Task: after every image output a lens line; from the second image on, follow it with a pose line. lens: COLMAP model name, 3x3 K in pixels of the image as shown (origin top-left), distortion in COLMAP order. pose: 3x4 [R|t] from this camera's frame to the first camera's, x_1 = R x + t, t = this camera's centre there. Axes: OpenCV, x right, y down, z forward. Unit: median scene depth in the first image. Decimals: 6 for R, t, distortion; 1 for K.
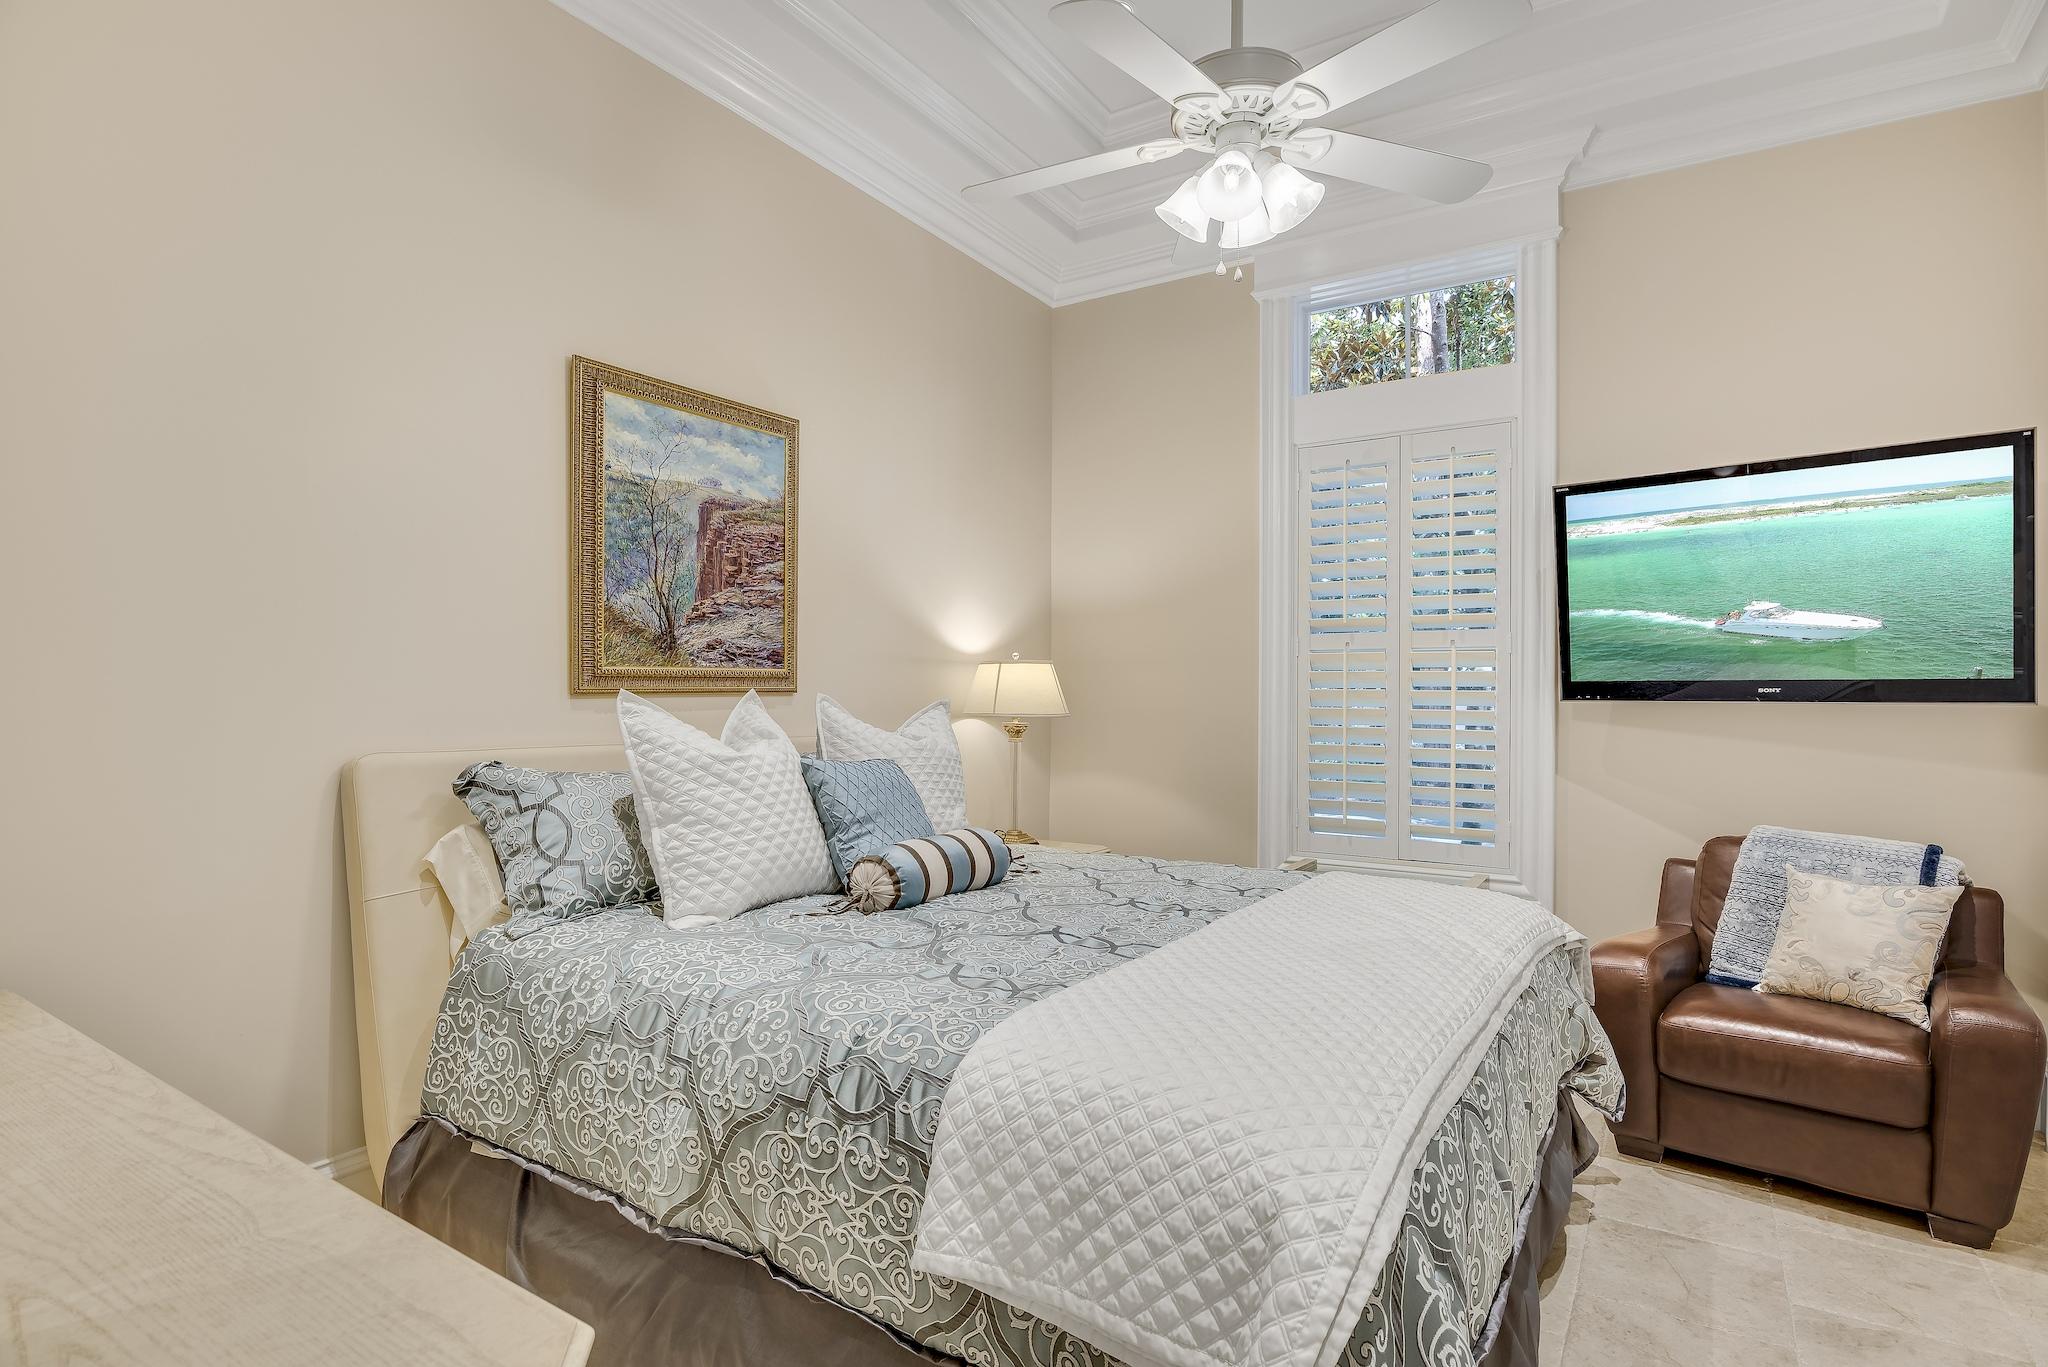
lens RADIAL K [[1035.7, 0, 1013.5], [0, 1035.7, 690.3], [0, 0, 1]] dist [-0.018283, 0.000038]
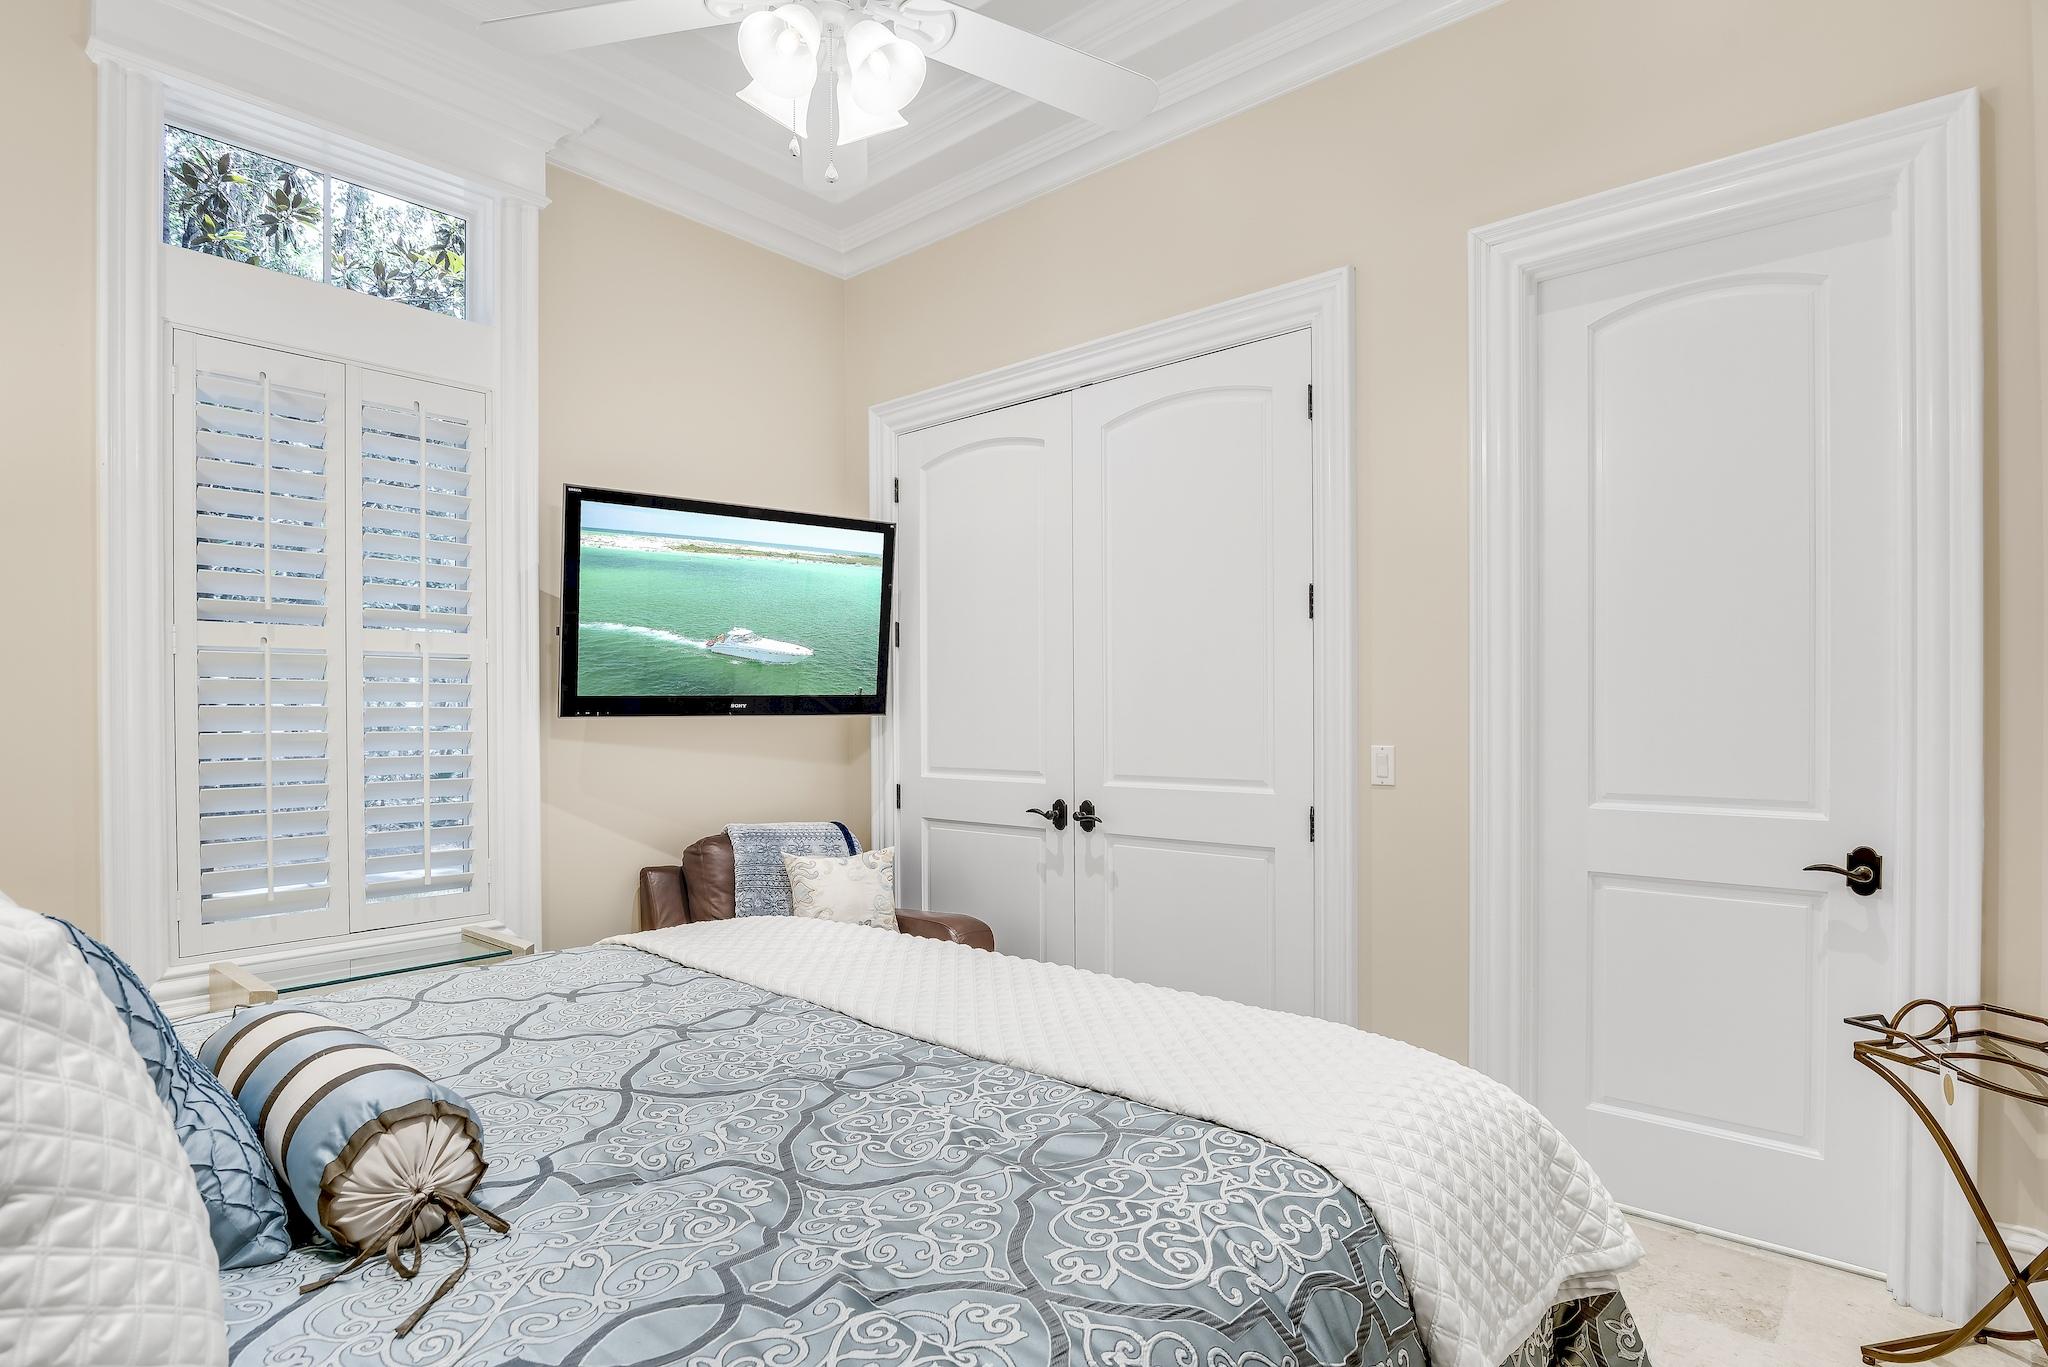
lens RADIAL K [[1037.2, 0, 1012.5], [0, 1037.2, 713.5], [0, 0, 1]] dist [0.016487, -0.000307]
pose [[0.147766, -0.012429, 0.988944, -0.373739], [0.008761, 0.999898, 0.011257, -0.000633], [-0.988984, 0.007000, 0.147859, 0.506367]]
